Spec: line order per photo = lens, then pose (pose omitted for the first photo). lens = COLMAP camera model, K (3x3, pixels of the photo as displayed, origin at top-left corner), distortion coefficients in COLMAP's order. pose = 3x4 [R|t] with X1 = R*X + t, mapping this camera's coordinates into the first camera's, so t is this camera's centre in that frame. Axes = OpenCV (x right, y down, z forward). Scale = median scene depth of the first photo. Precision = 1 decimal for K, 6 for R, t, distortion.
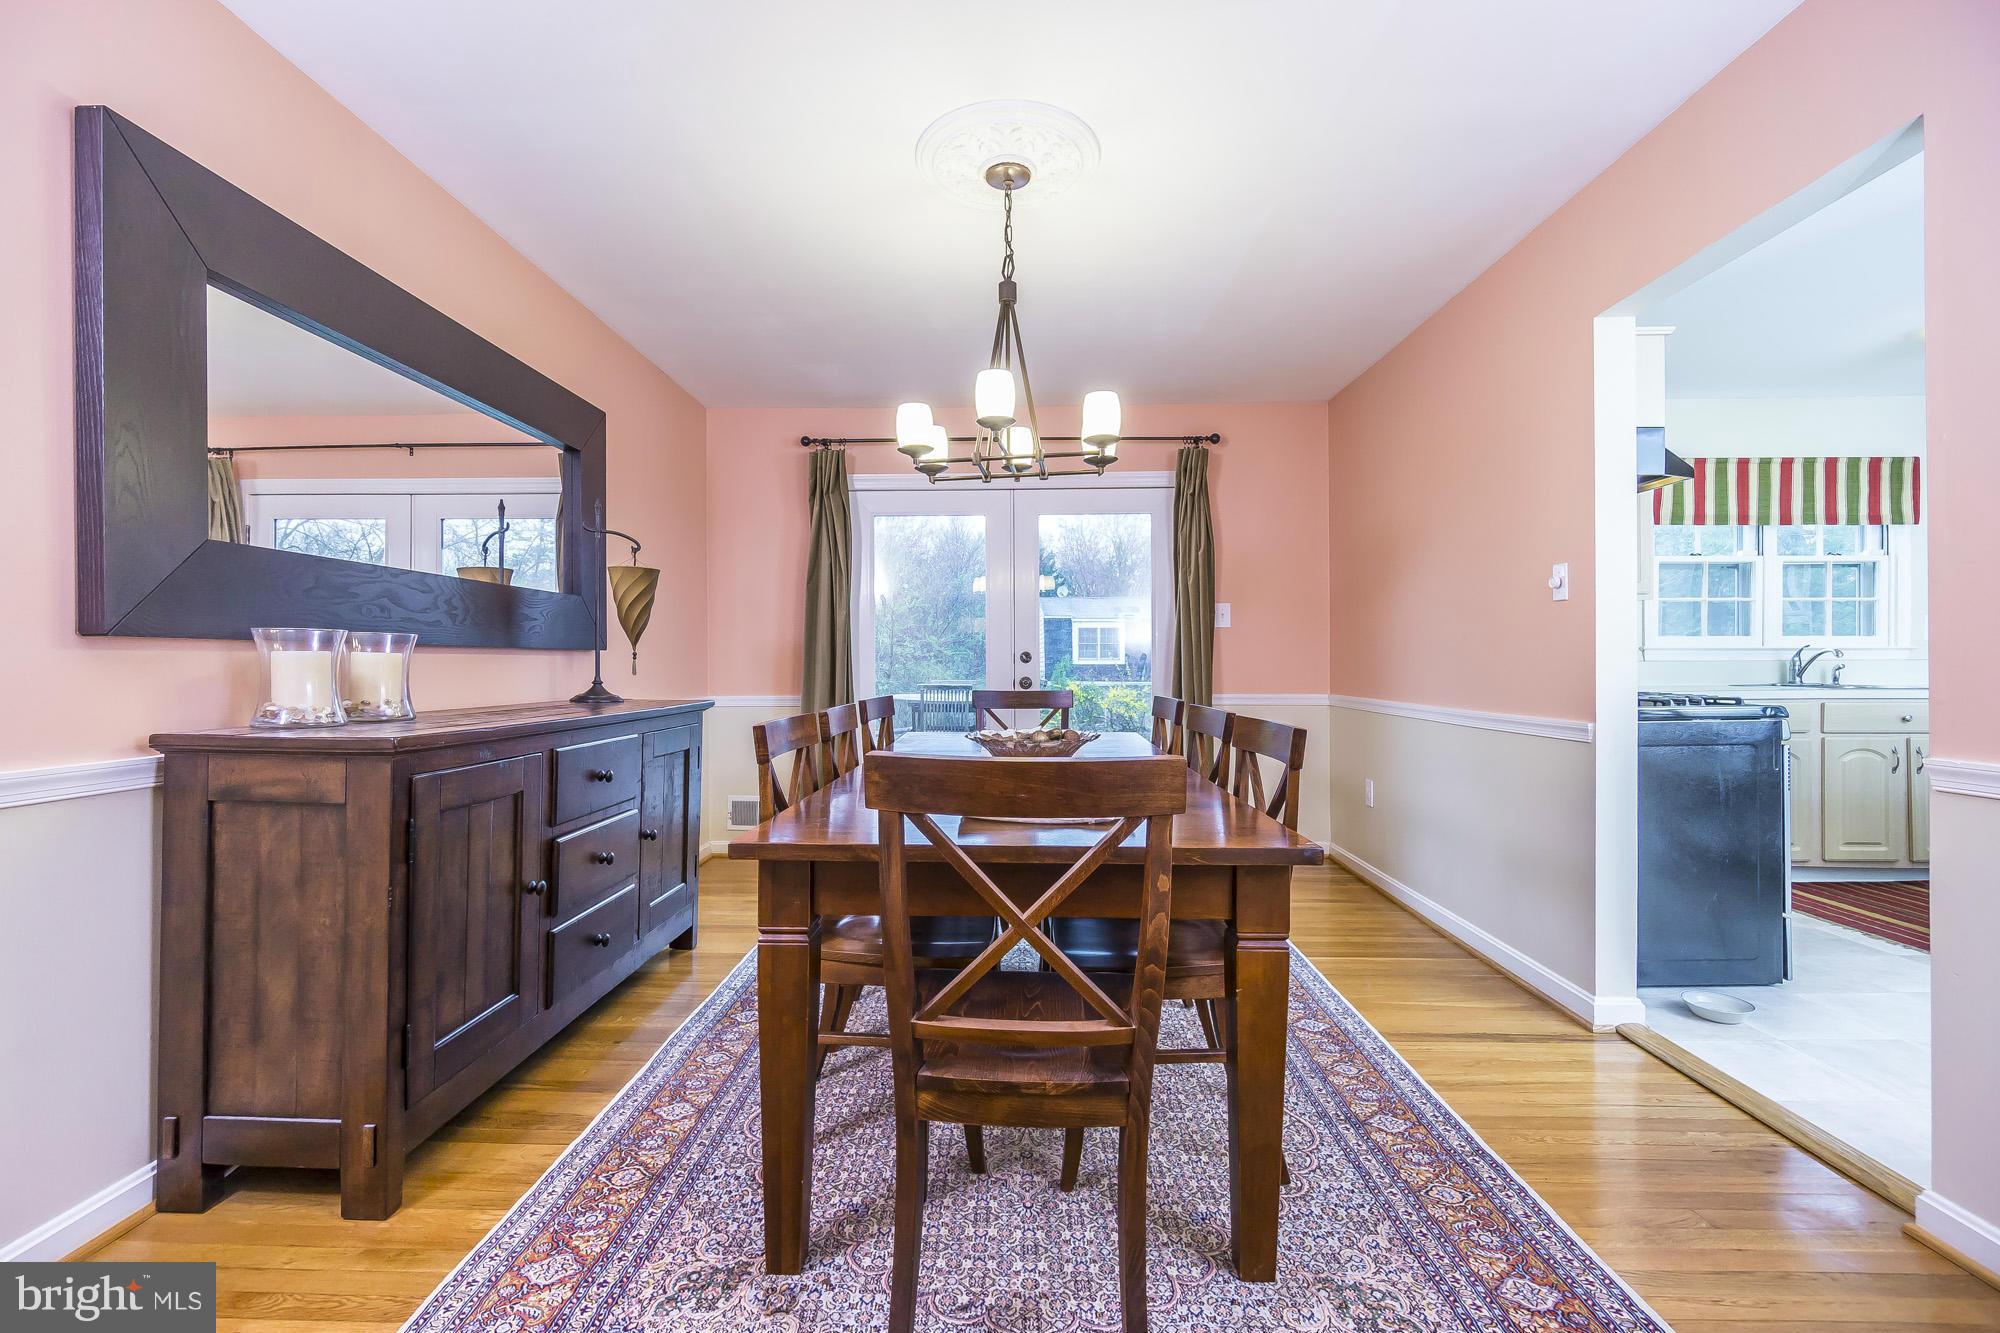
lens RADIAL K [[864.6, 0, 996.7], [0, 864.6, 655.5], [0, 0, 1]] dist [0.000875, 0.000165]
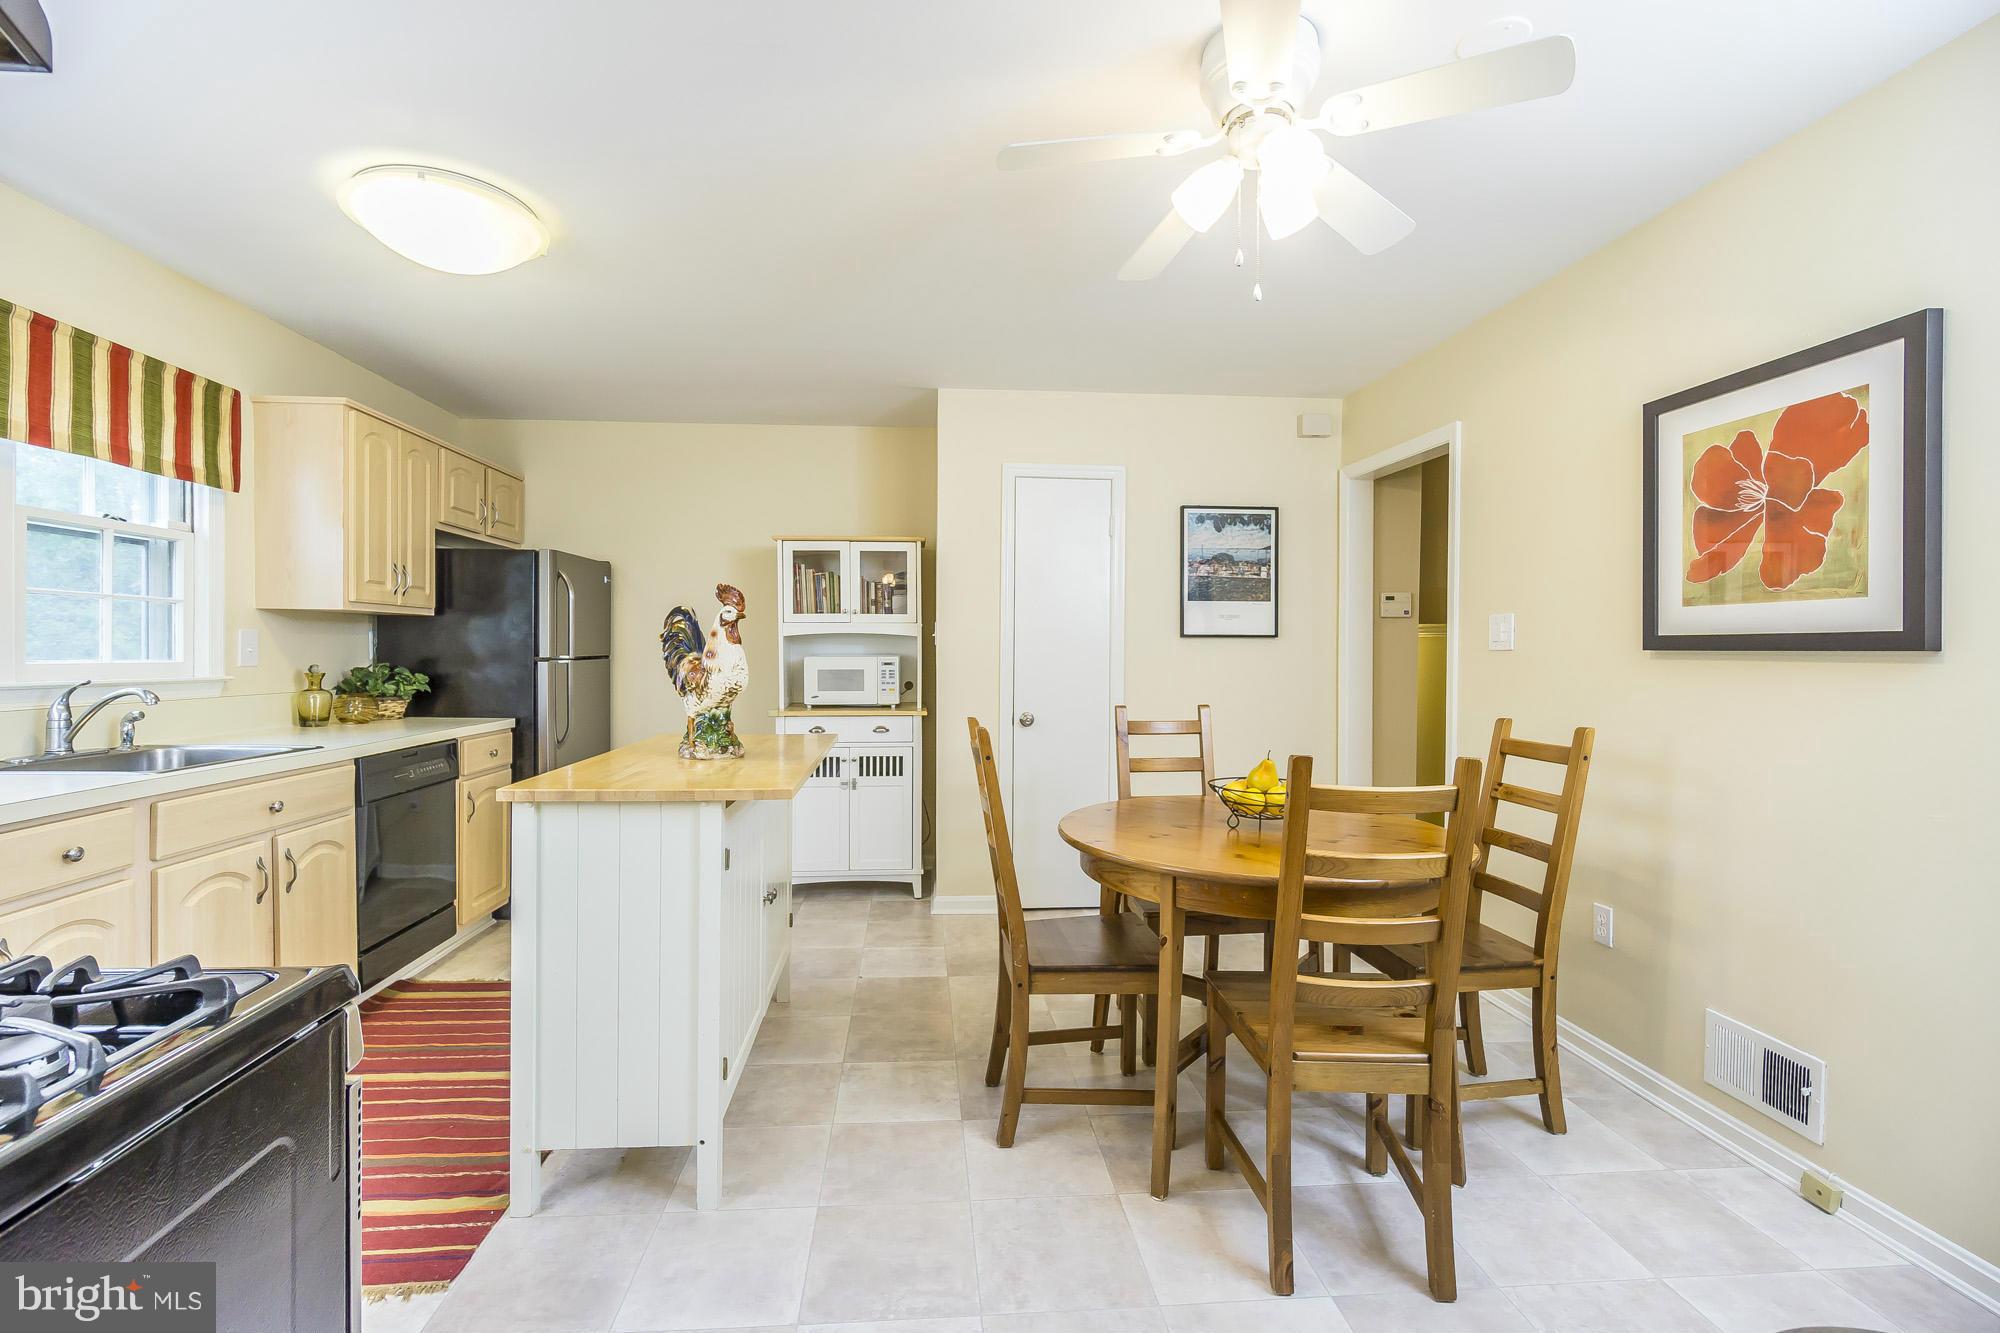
lens RADIAL K [[864.6, 0, 996.7], [0, 864.6, 655.5], [0, 0, 1]] dist [0.000875, 0.000165]
pose [[-0.110179, -0.000261, 0.993912, 0.348630], [-0.013508, 0.999908, -0.001235, -0.034430], [-0.993820, -0.013562, -0.110172, 0.502285]]
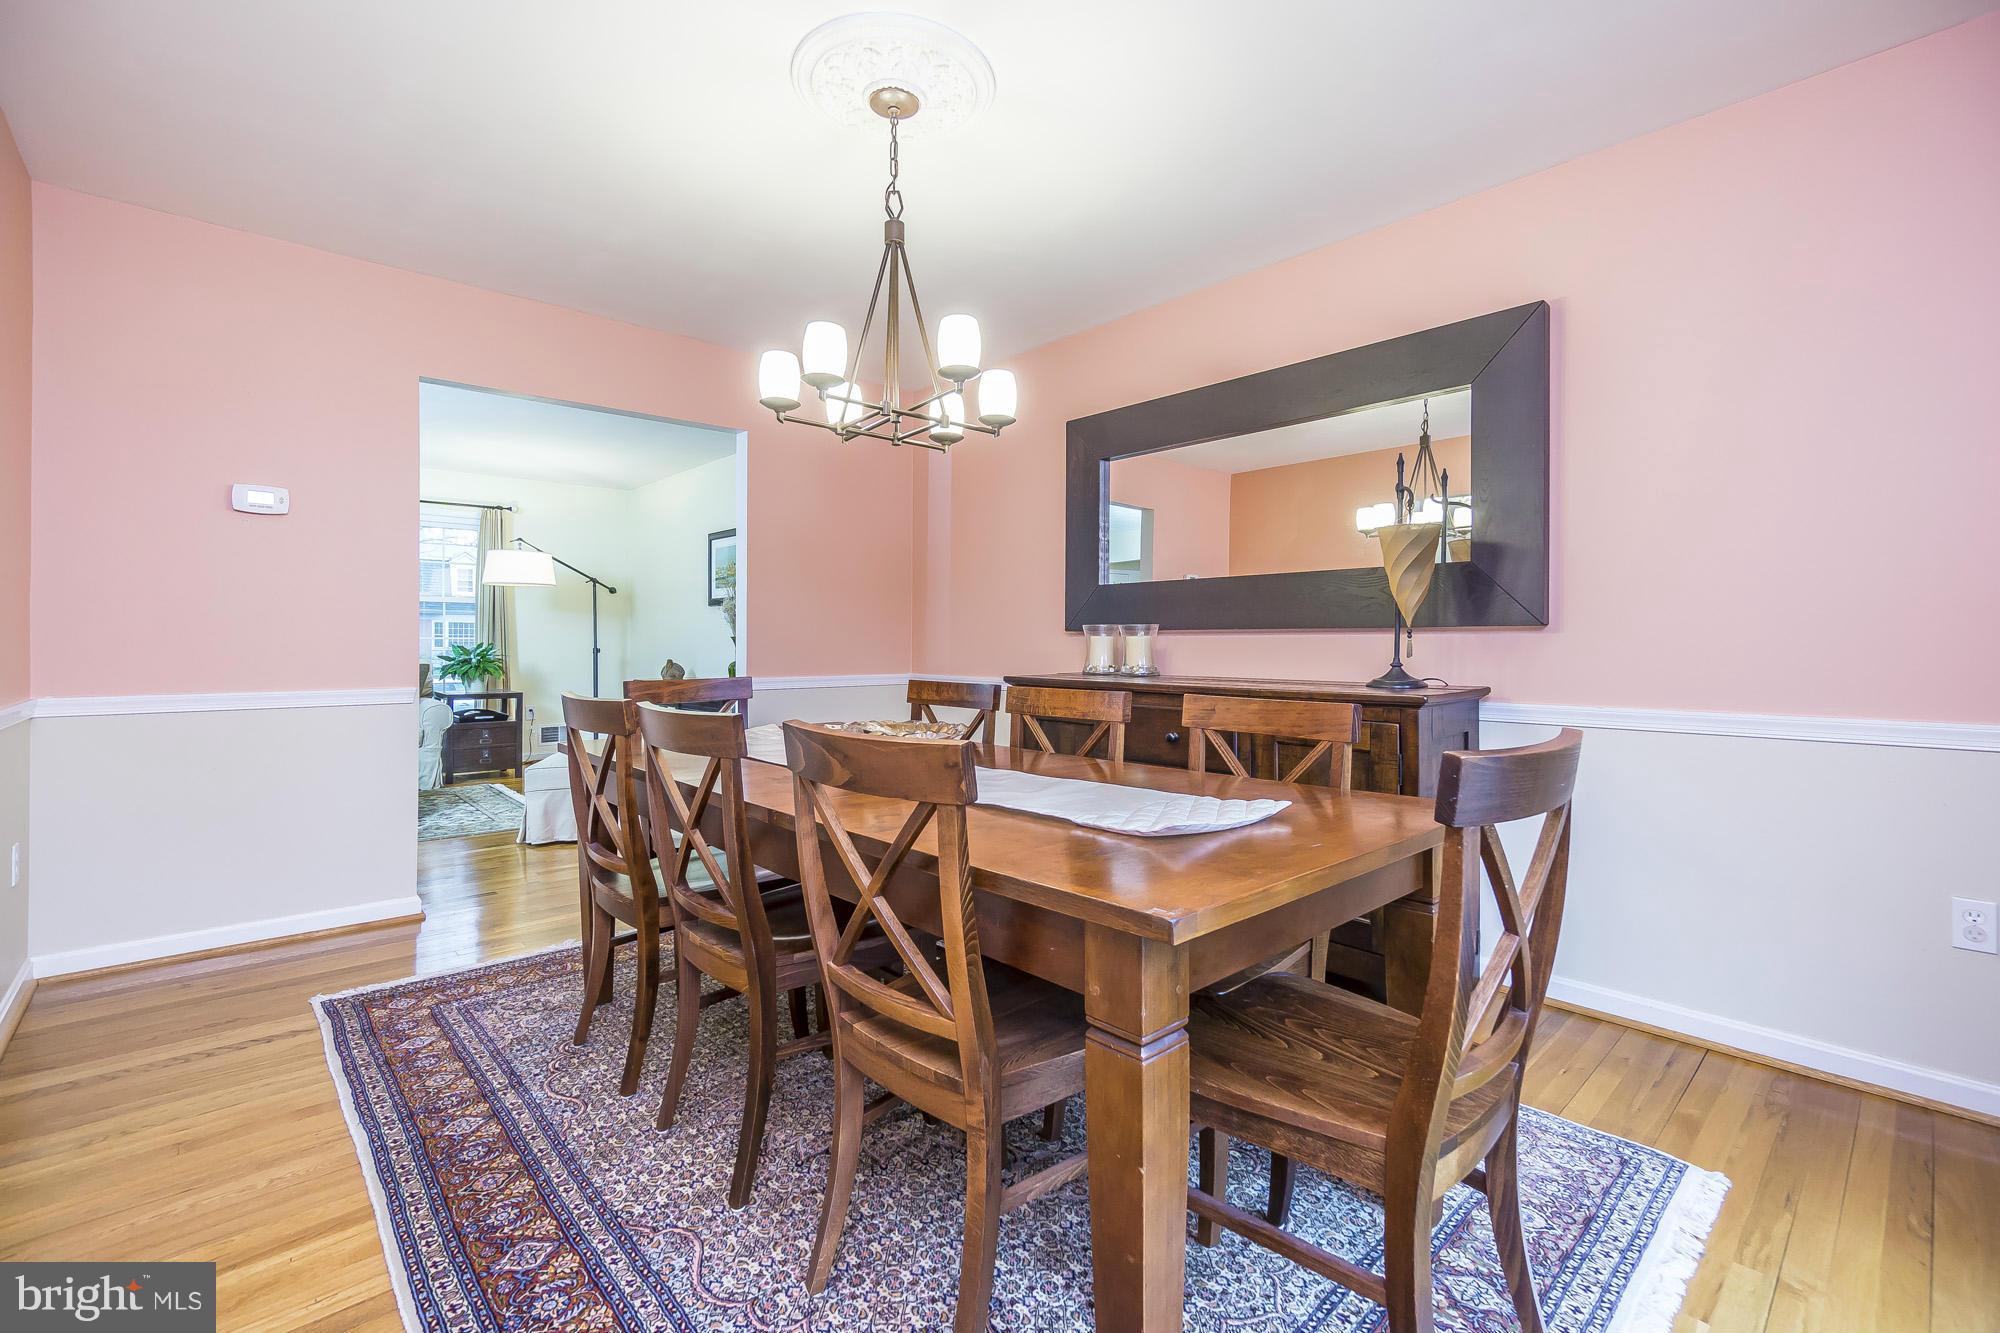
lens RADIAL K [[864.6, 0, 996.7], [0, 864.6, 655.5], [0, 0, 1]] dist [0.000875, 0.000165]
pose [[-0.722081, 0.014162, -0.691664, 0.320108], [0.007419, 0.999891, 0.012728, 0.005559], [0.691769, 0.004059, -0.722107, 0.985694]]
